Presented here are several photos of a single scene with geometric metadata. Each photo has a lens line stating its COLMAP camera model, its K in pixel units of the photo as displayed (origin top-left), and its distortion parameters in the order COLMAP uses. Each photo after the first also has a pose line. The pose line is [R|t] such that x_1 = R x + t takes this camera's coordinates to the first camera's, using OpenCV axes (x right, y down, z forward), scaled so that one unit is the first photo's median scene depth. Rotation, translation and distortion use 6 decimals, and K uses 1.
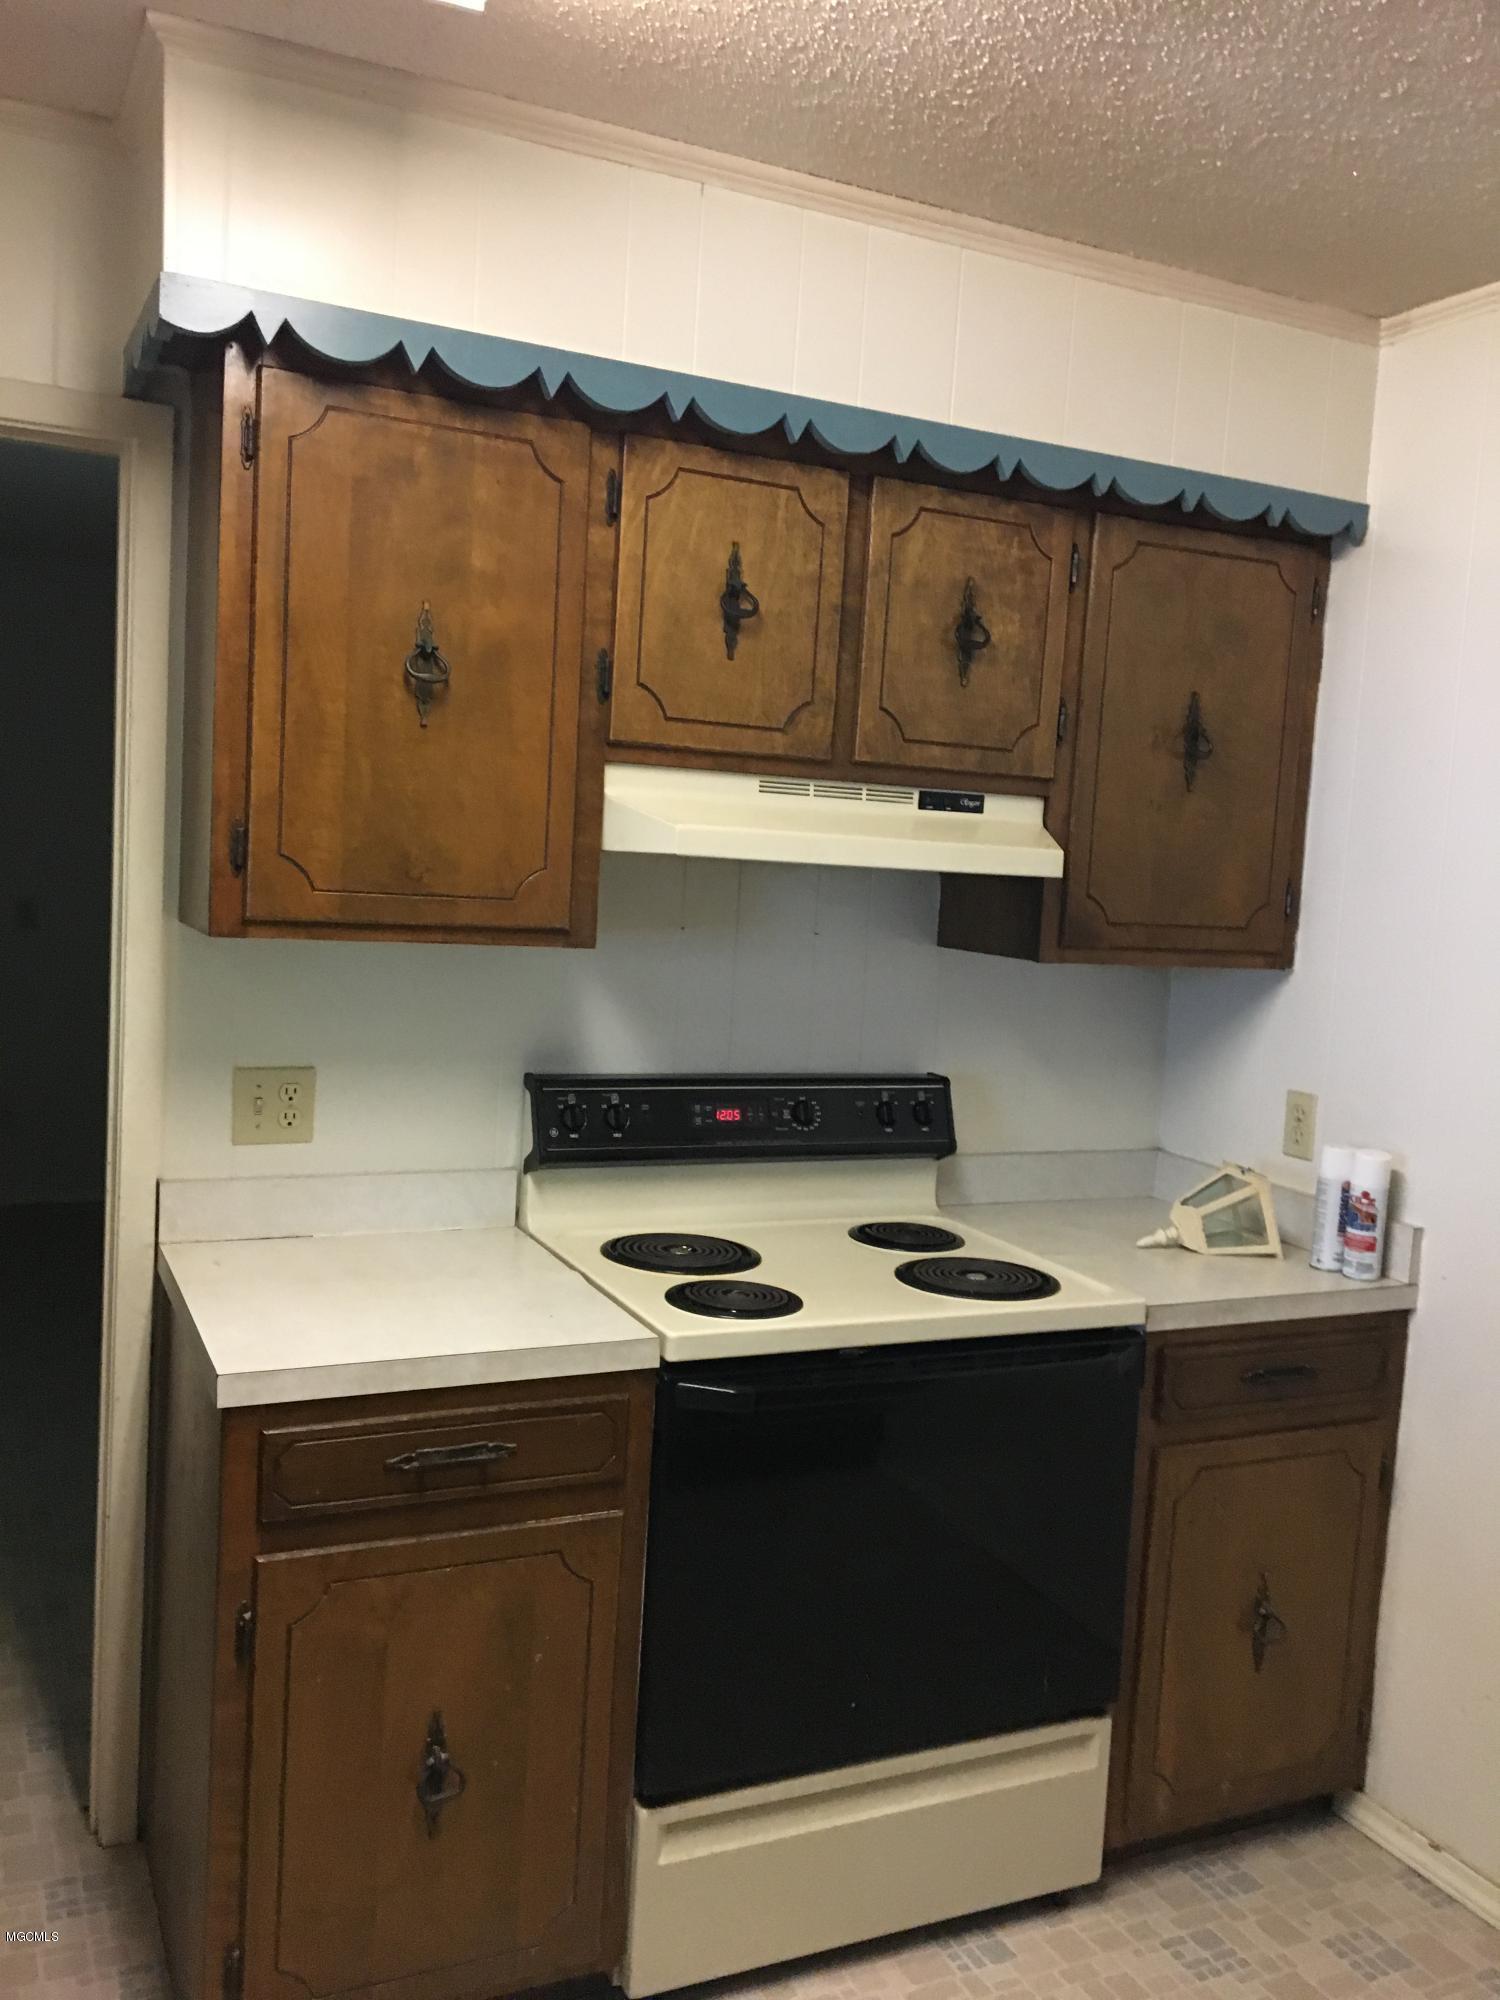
lens RADIAL K [[1645.4, 0, 754.4], [0, 1645.4, 996.5], [0, 0, 1]] dist [0.015322, -0.009598]
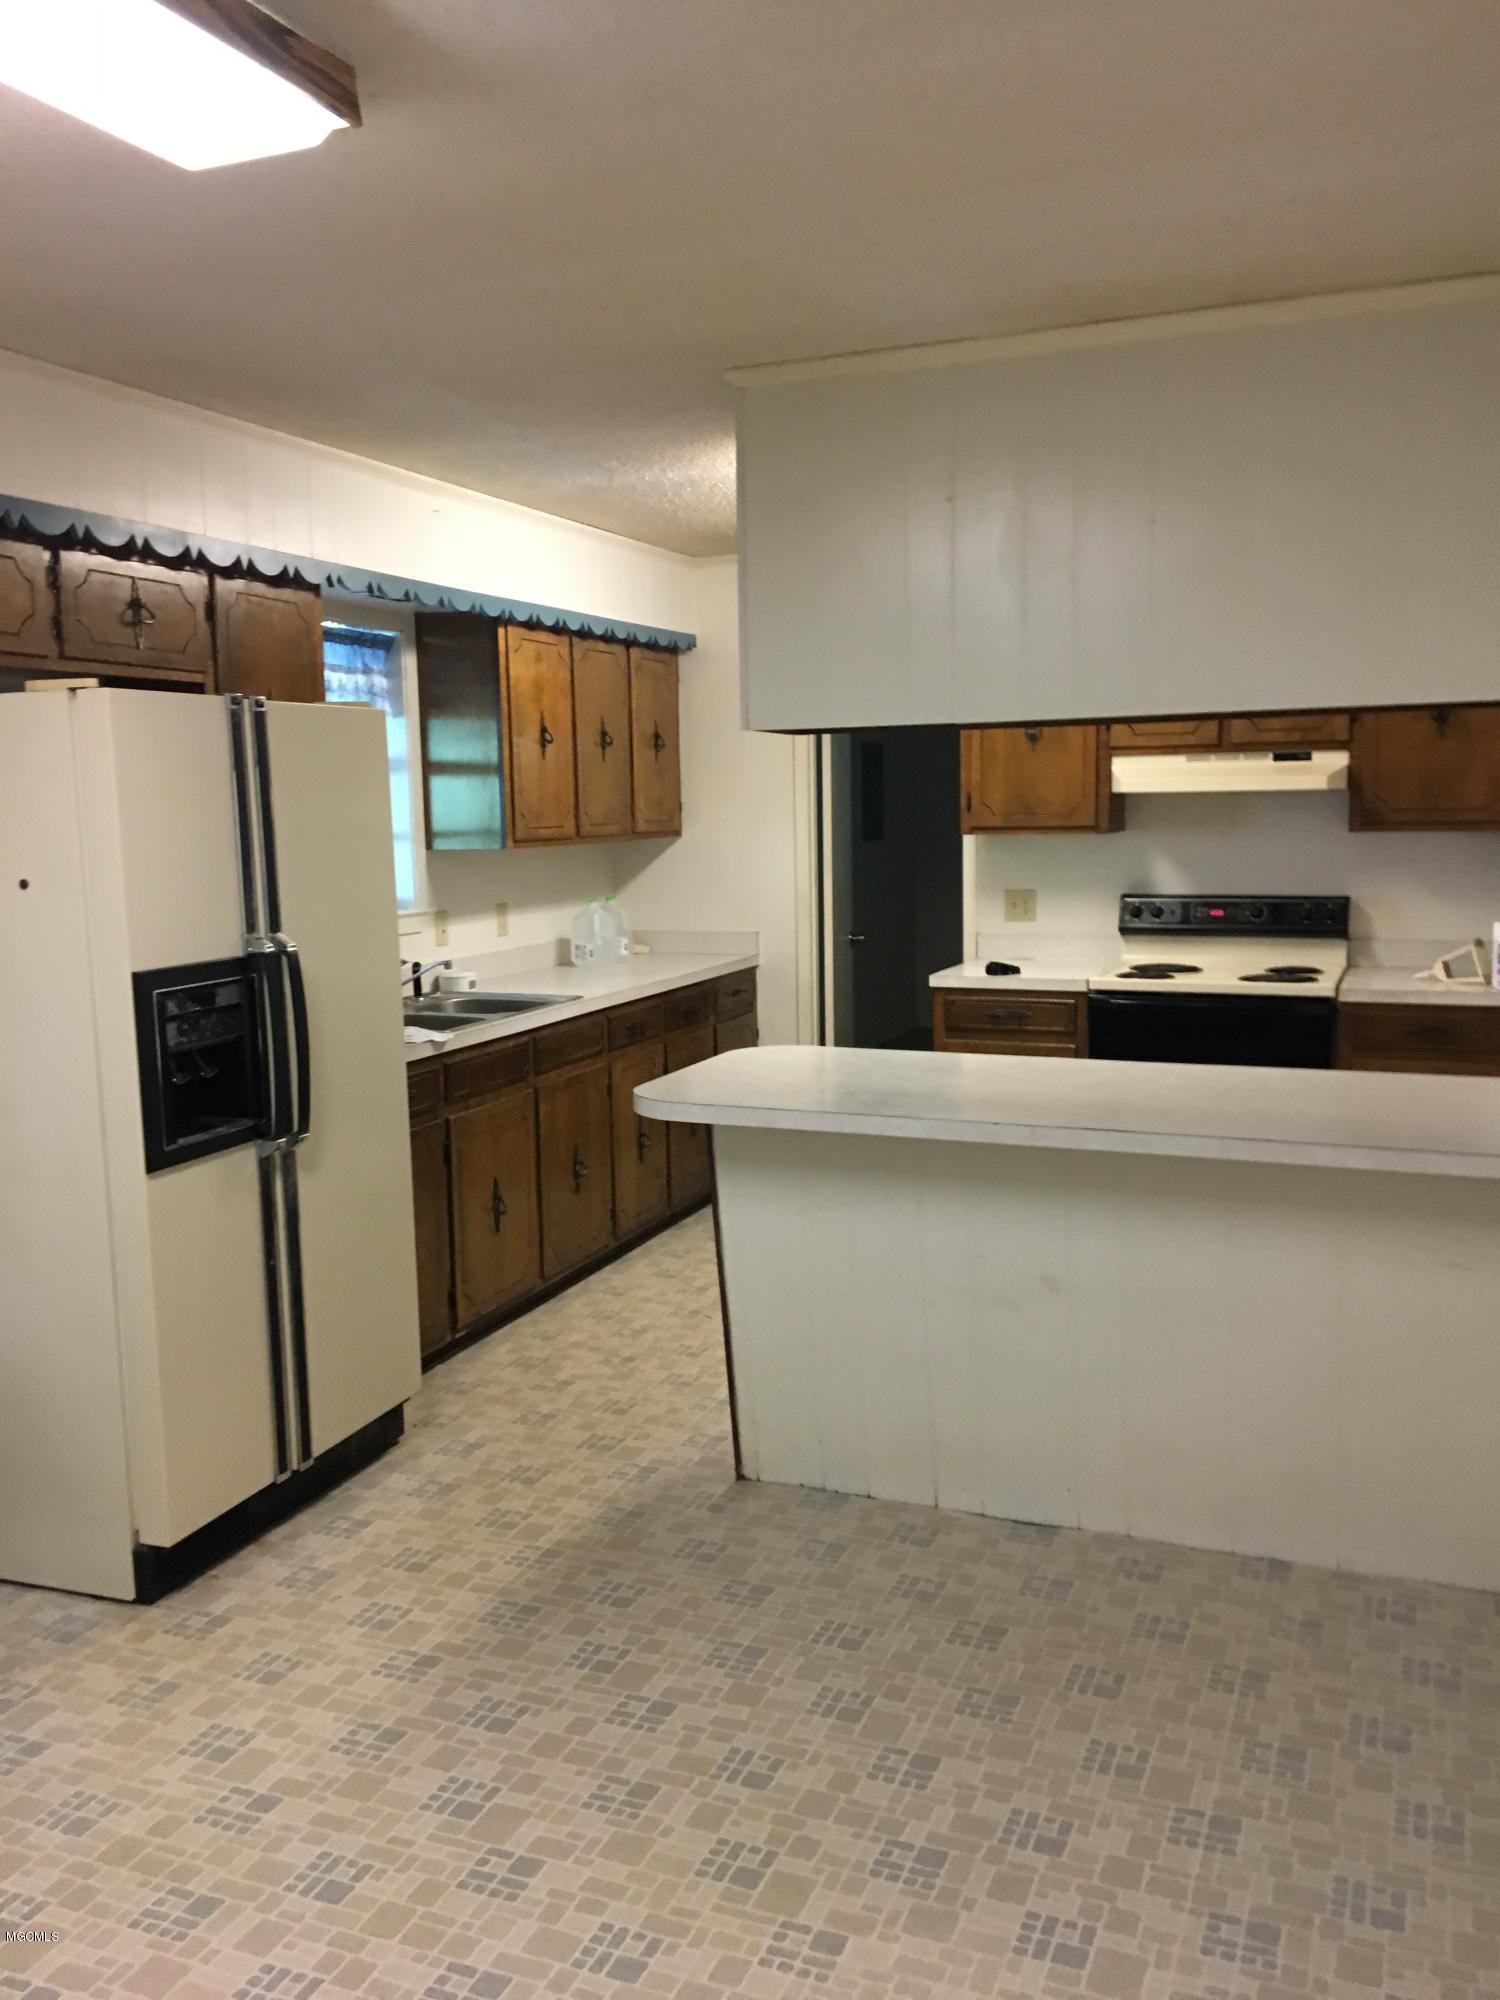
lens RADIAL K [[1645.4, 0, 752.1], [0, 1645.4, 1002.7], [0, 0, 1]] dist [0.015322, -0.009598]
pose [[0.661287, 0.023567, -0.749762, 1.275679], [-0.012085, 0.999711, 0.020765, 0.162770], [0.750035, -0.004671, 0.661381, -0.920900]]
